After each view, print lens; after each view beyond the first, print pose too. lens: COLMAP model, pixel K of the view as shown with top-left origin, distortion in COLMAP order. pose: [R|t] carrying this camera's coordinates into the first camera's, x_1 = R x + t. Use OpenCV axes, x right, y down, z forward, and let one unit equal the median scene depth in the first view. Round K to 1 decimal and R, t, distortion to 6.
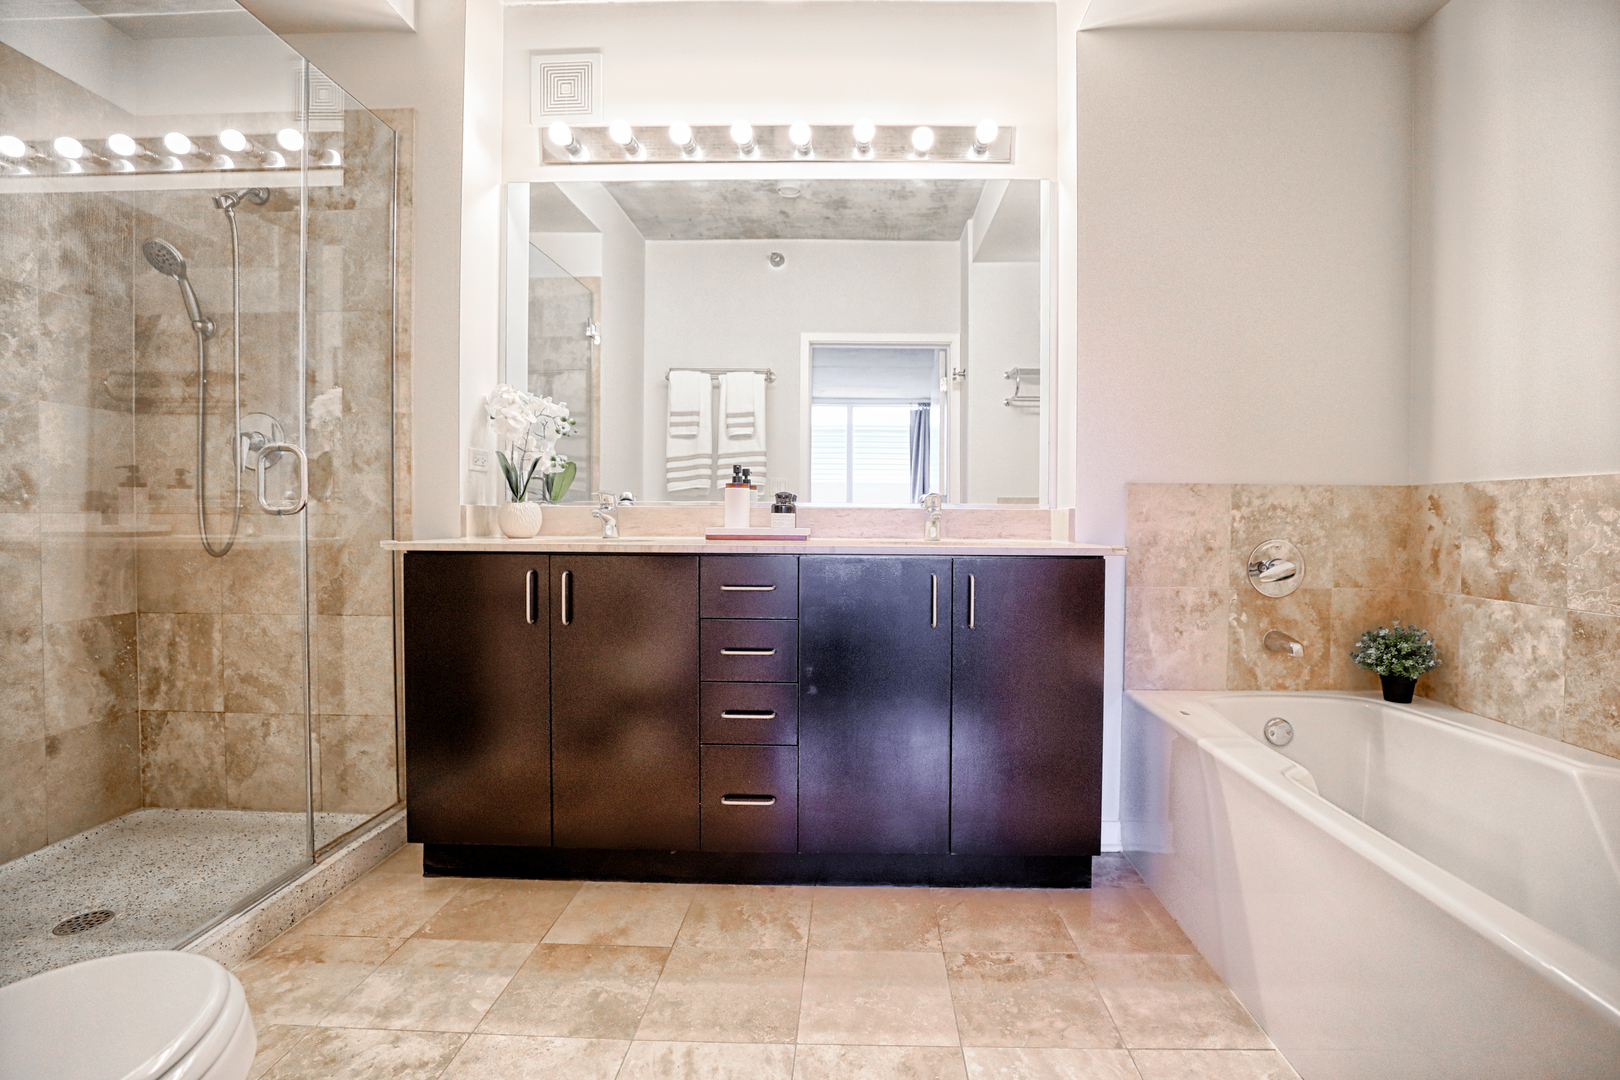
lens RADIAL K [[764.0, 0, 844.7], [0, 764.0, 546.6], [0, 0, 1]] dist [-0.045392, 0.018909]
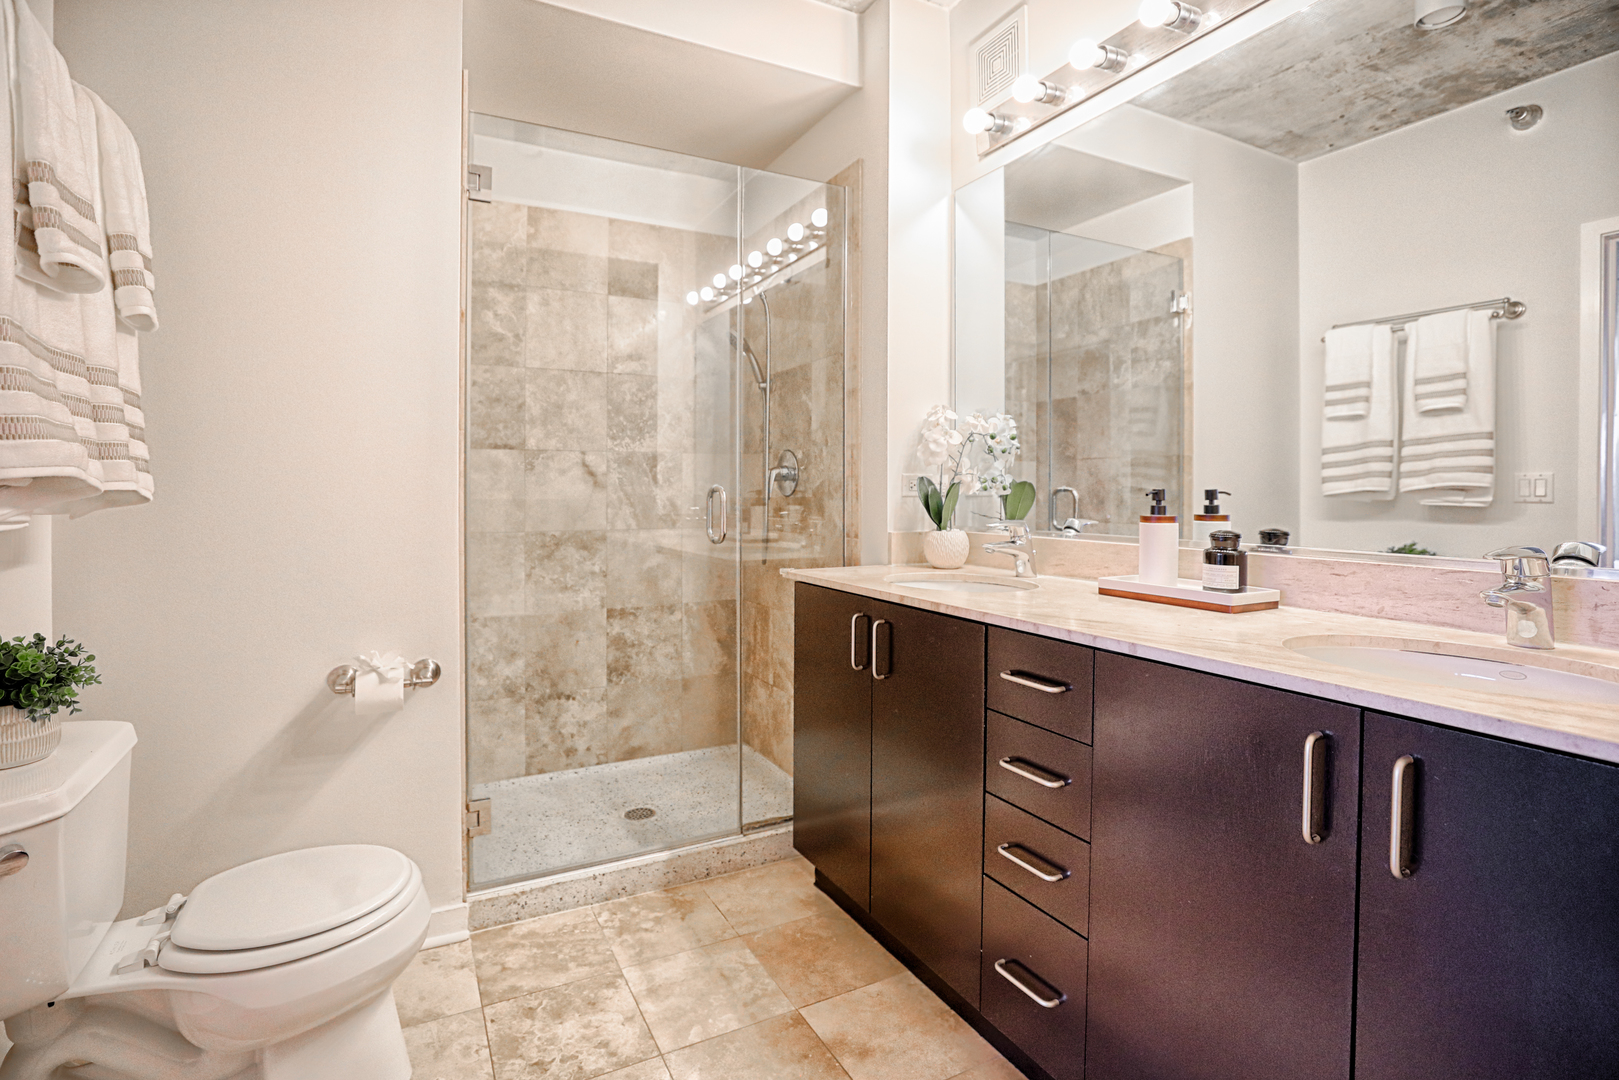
lens RADIAL K [[765.9, 0, 776.0], [0, 765.9, 507.4], [0, 0, 1]] dist [-0.045416, 0.013163]
pose [[0.468353, 0.015719, -0.883402, 0.304675], [-0.034951, 0.999389, -0.000747, -0.078236], [0.882850, 0.031225, 0.468616, 0.375529]]
